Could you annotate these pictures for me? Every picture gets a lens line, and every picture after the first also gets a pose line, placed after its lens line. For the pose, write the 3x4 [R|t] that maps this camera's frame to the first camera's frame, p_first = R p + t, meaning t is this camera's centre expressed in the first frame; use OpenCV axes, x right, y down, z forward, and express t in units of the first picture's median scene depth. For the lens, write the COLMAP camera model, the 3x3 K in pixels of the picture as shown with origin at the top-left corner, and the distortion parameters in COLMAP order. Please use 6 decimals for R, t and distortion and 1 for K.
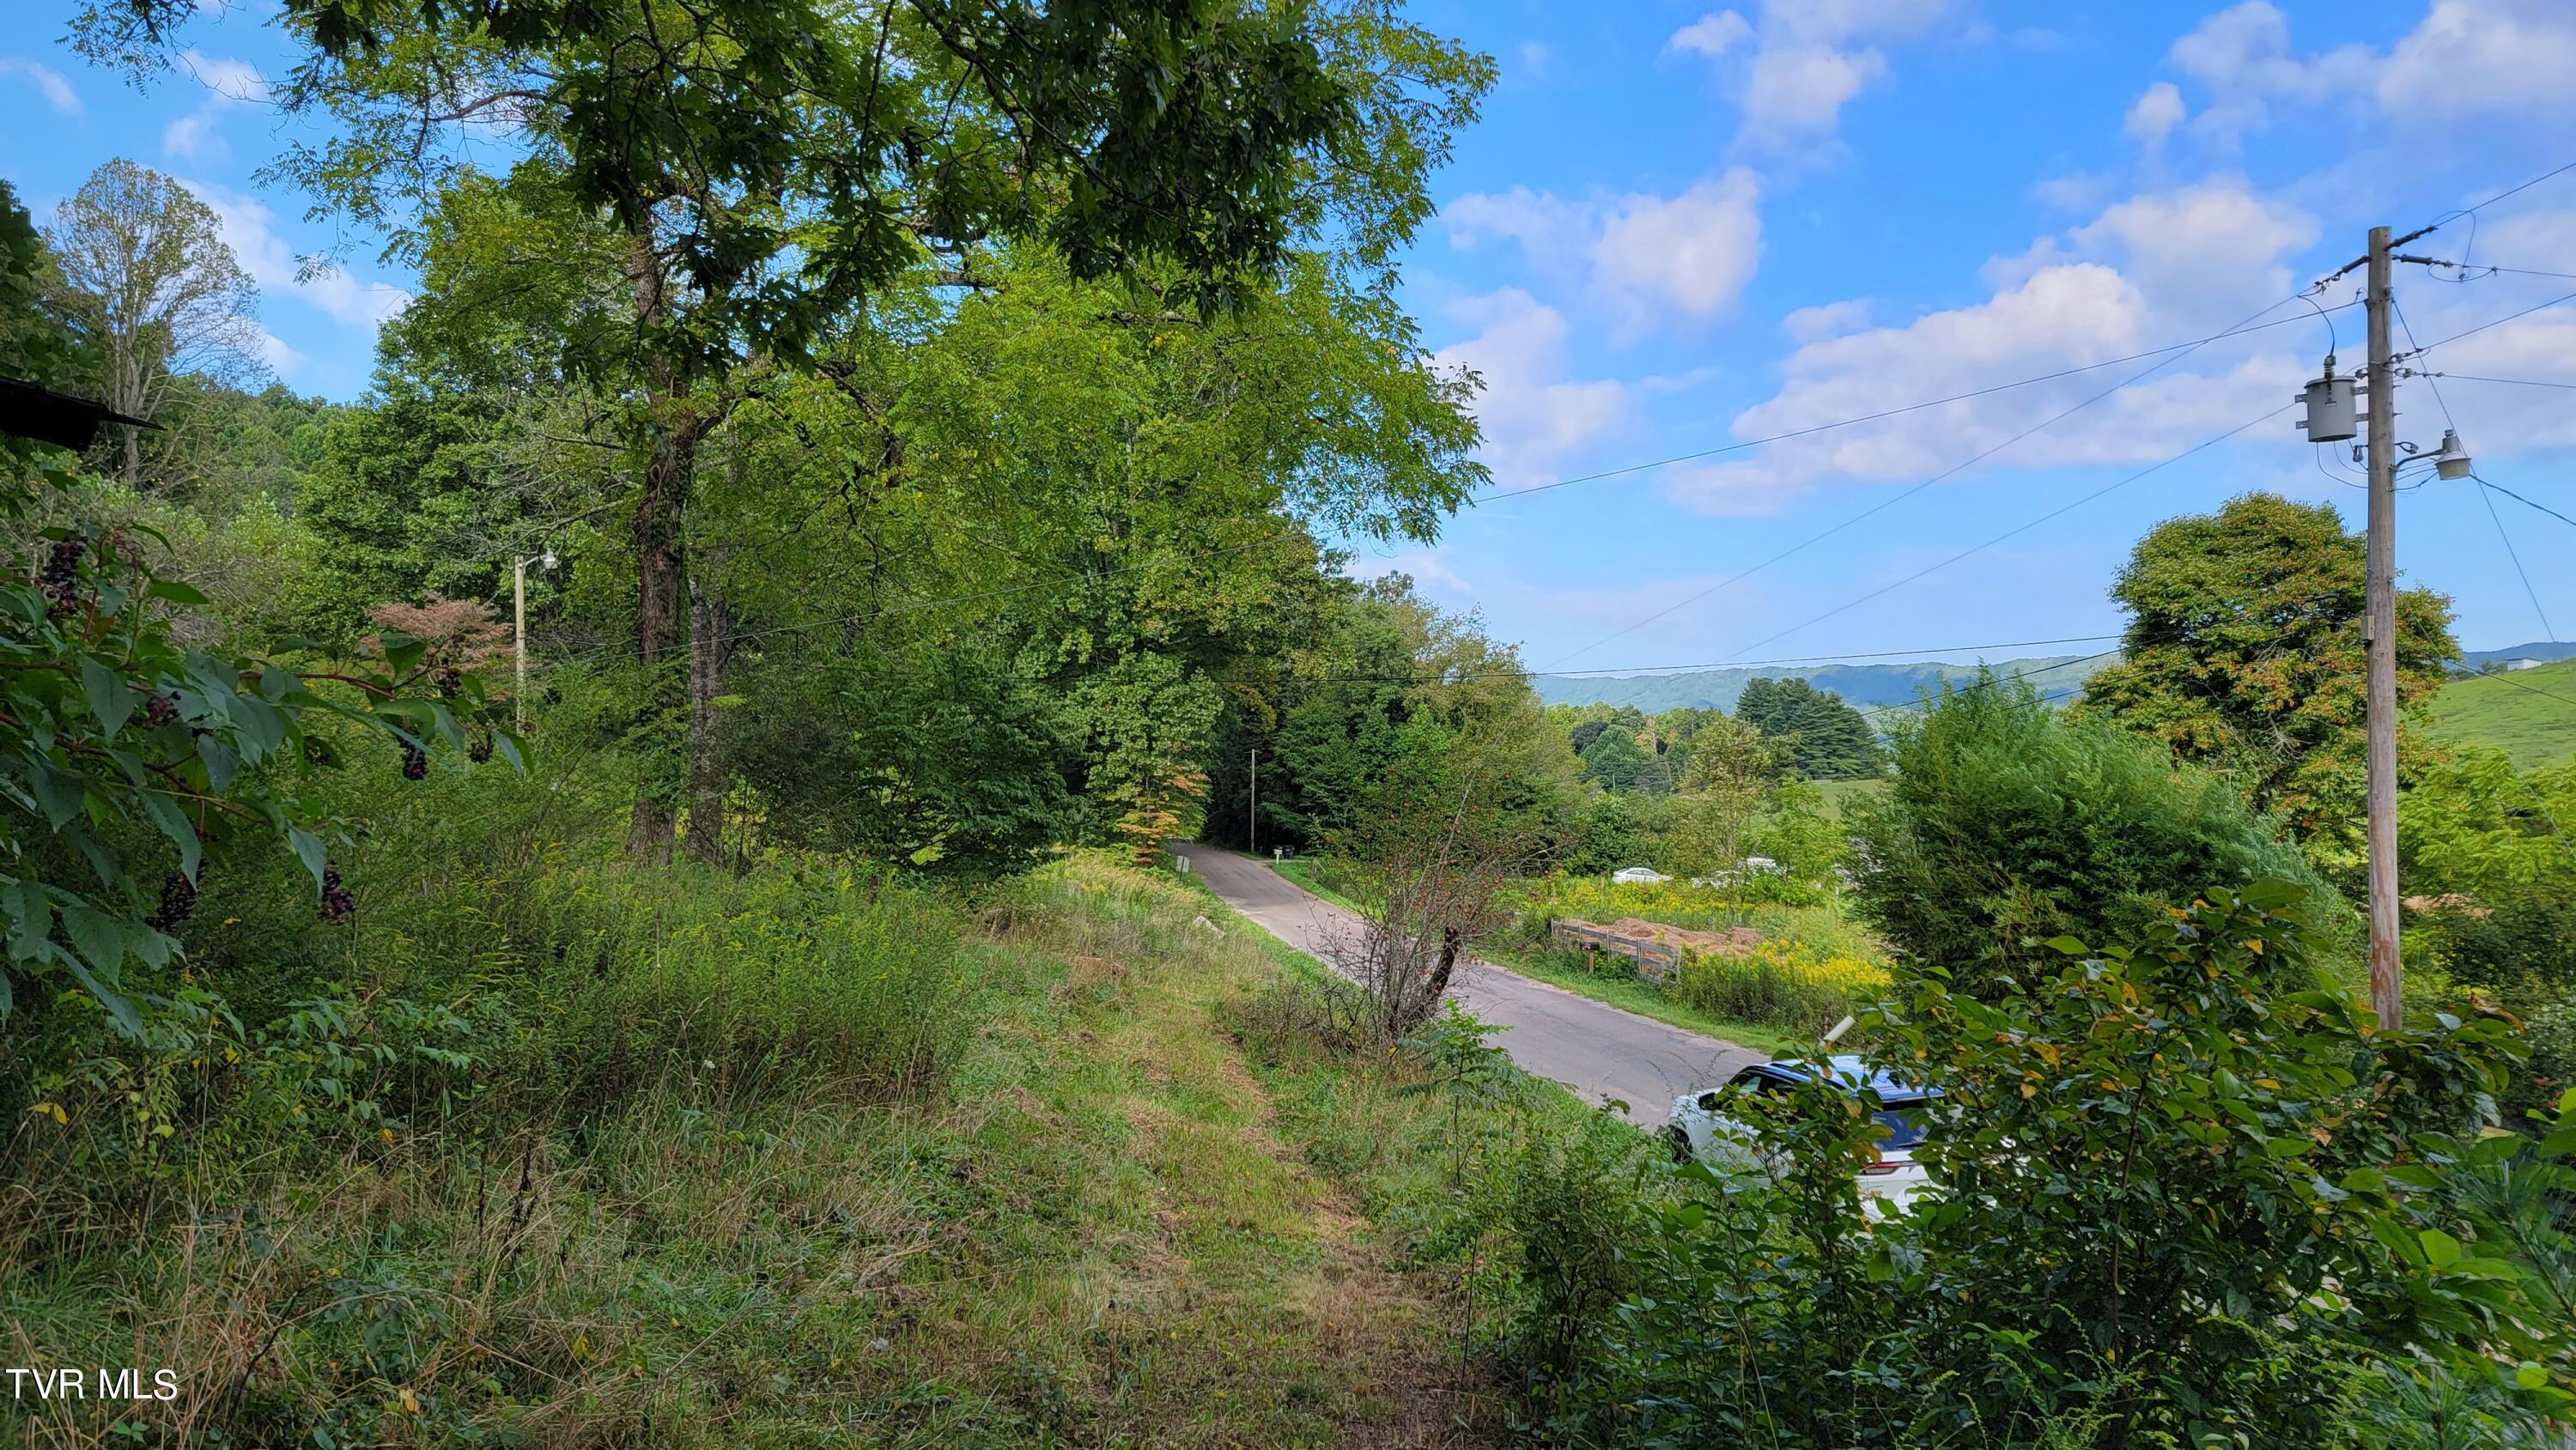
lens RADIAL K [[1743.3, 0, 1292.1], [0, 1743.3, 714.0], [0, 0, 1]] dist [0.007369, 0.000407]
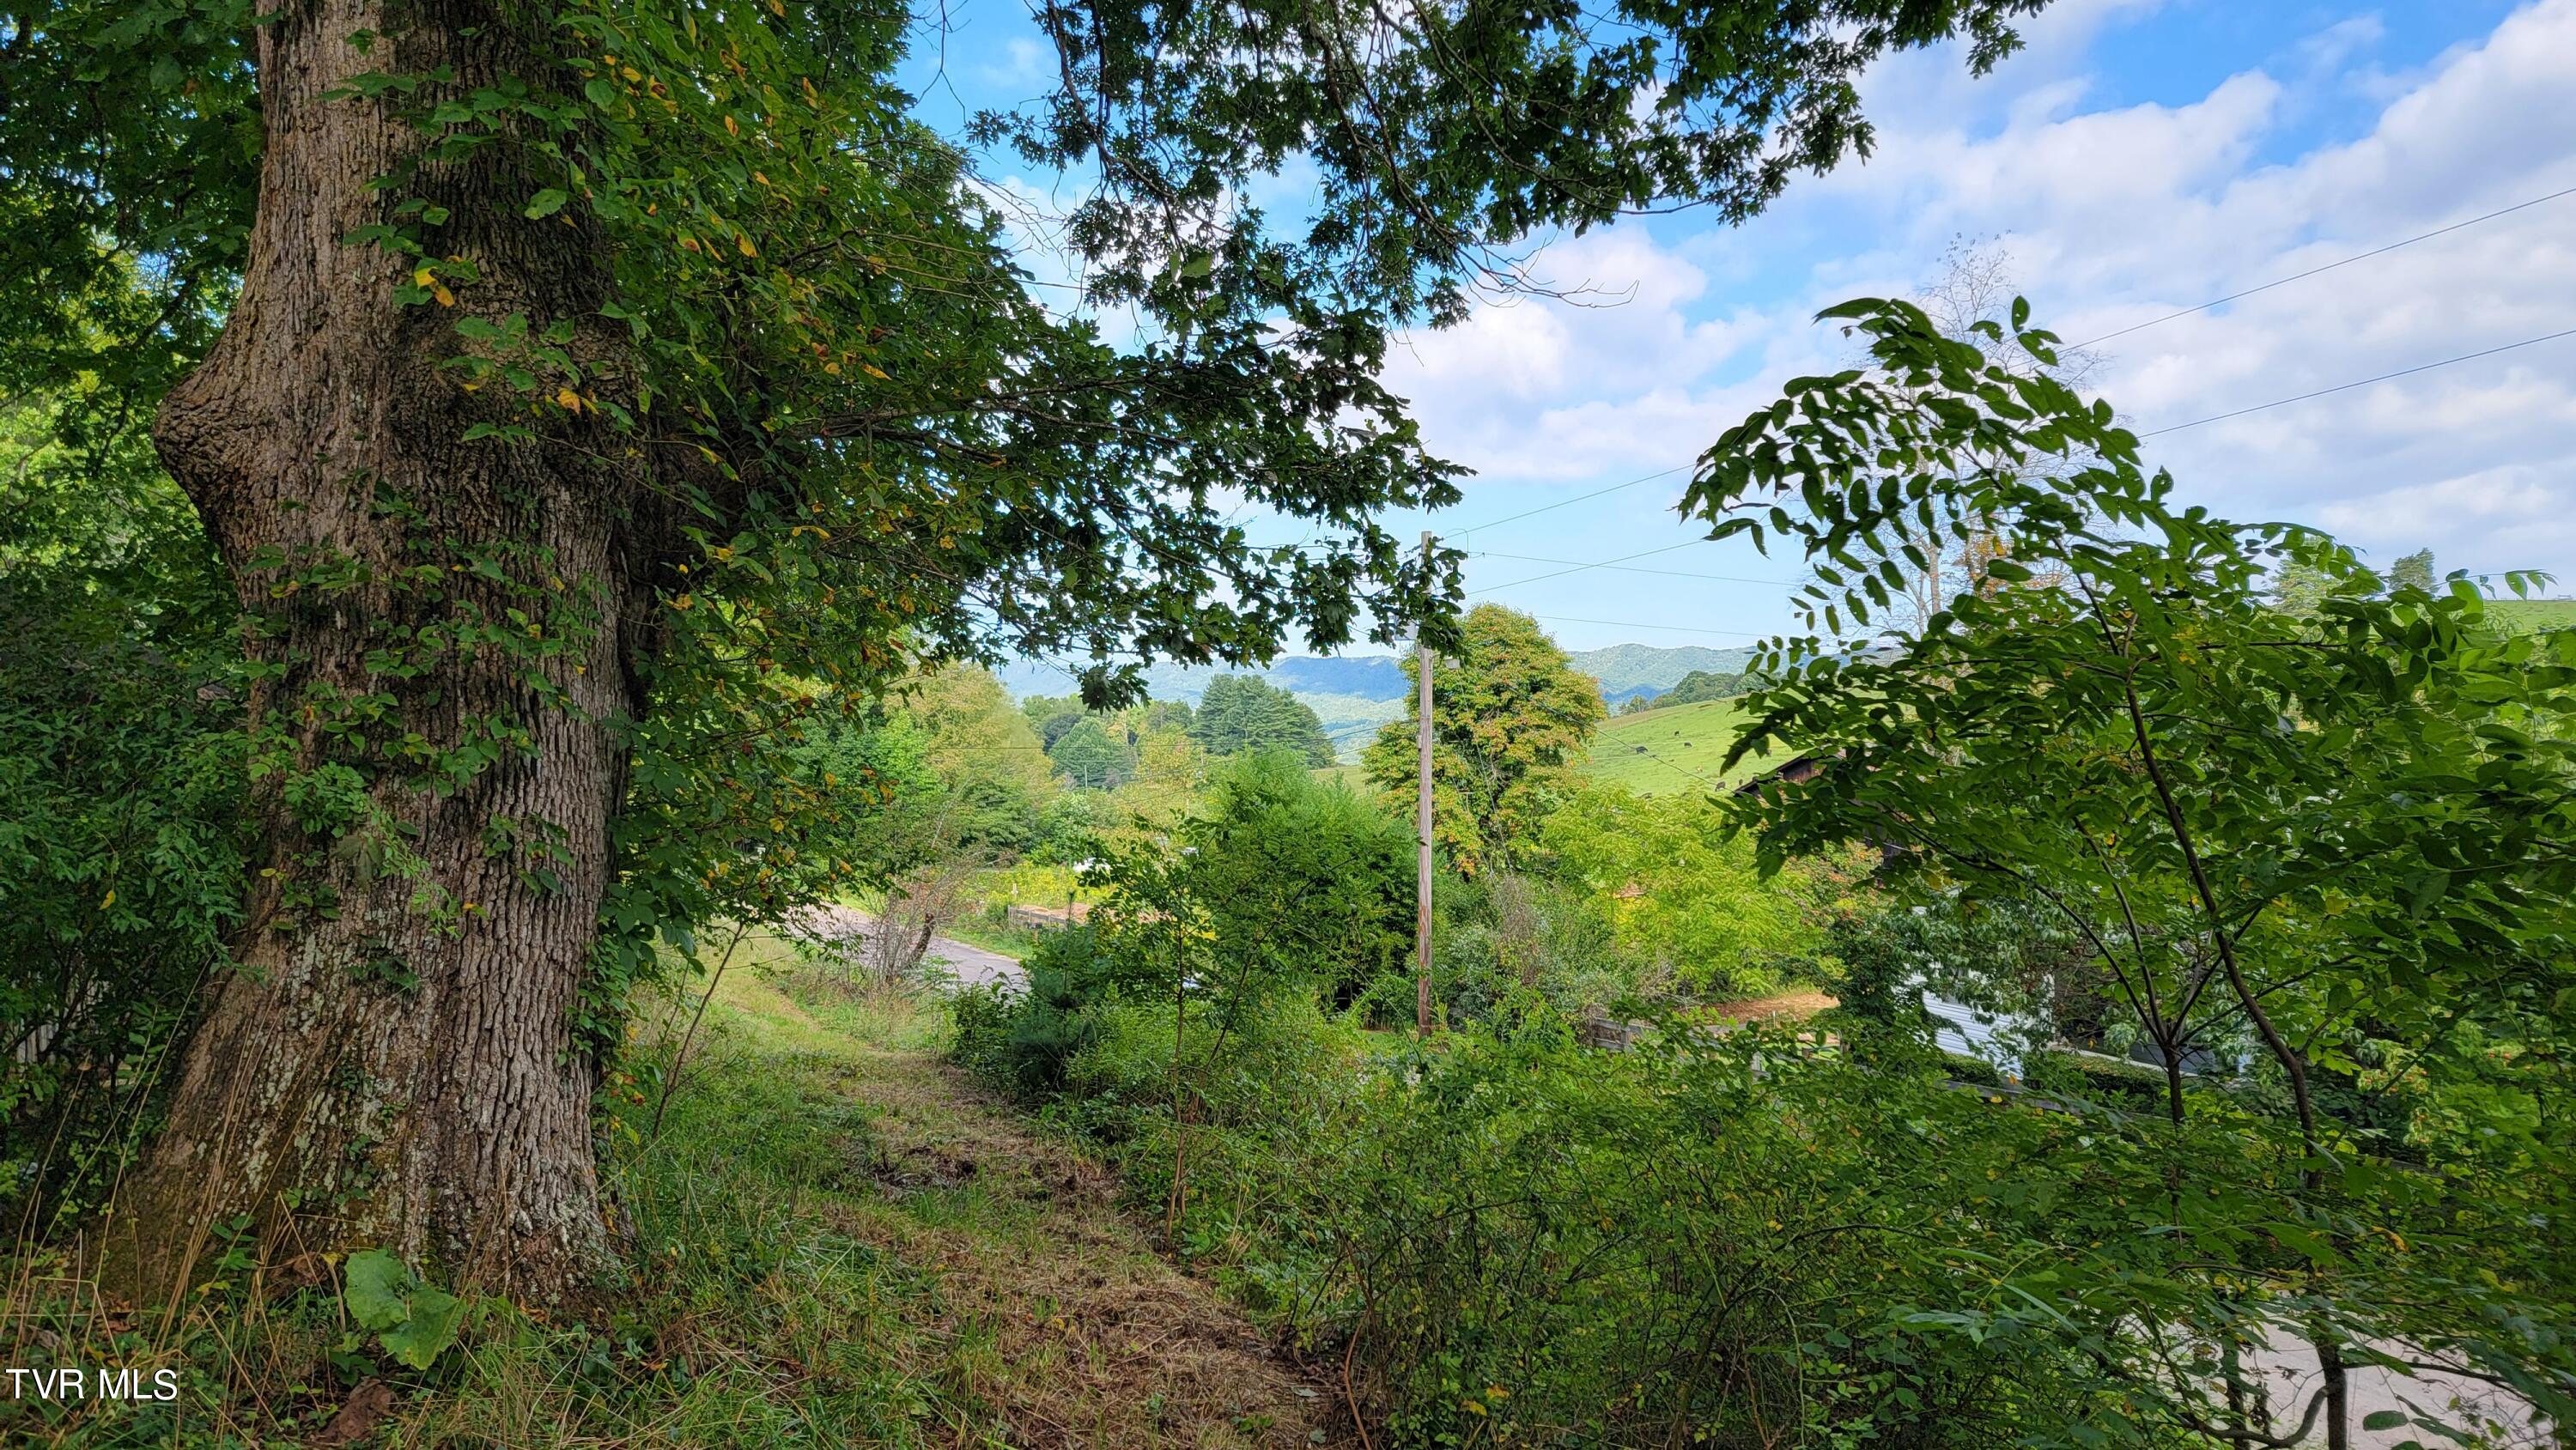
lens RADIAL K [[1743.3, 0, 1312.9], [0, 1743.3, 723.2], [0, 0, 1]] dist [0.007369, 0.000407]
pose [[0.952801, 0.007016, 0.303516, -0.035867], [-0.011269, 0.999861, 0.012262, -0.044726], [-0.303388, -0.015103, 0.952748, -0.372079]]
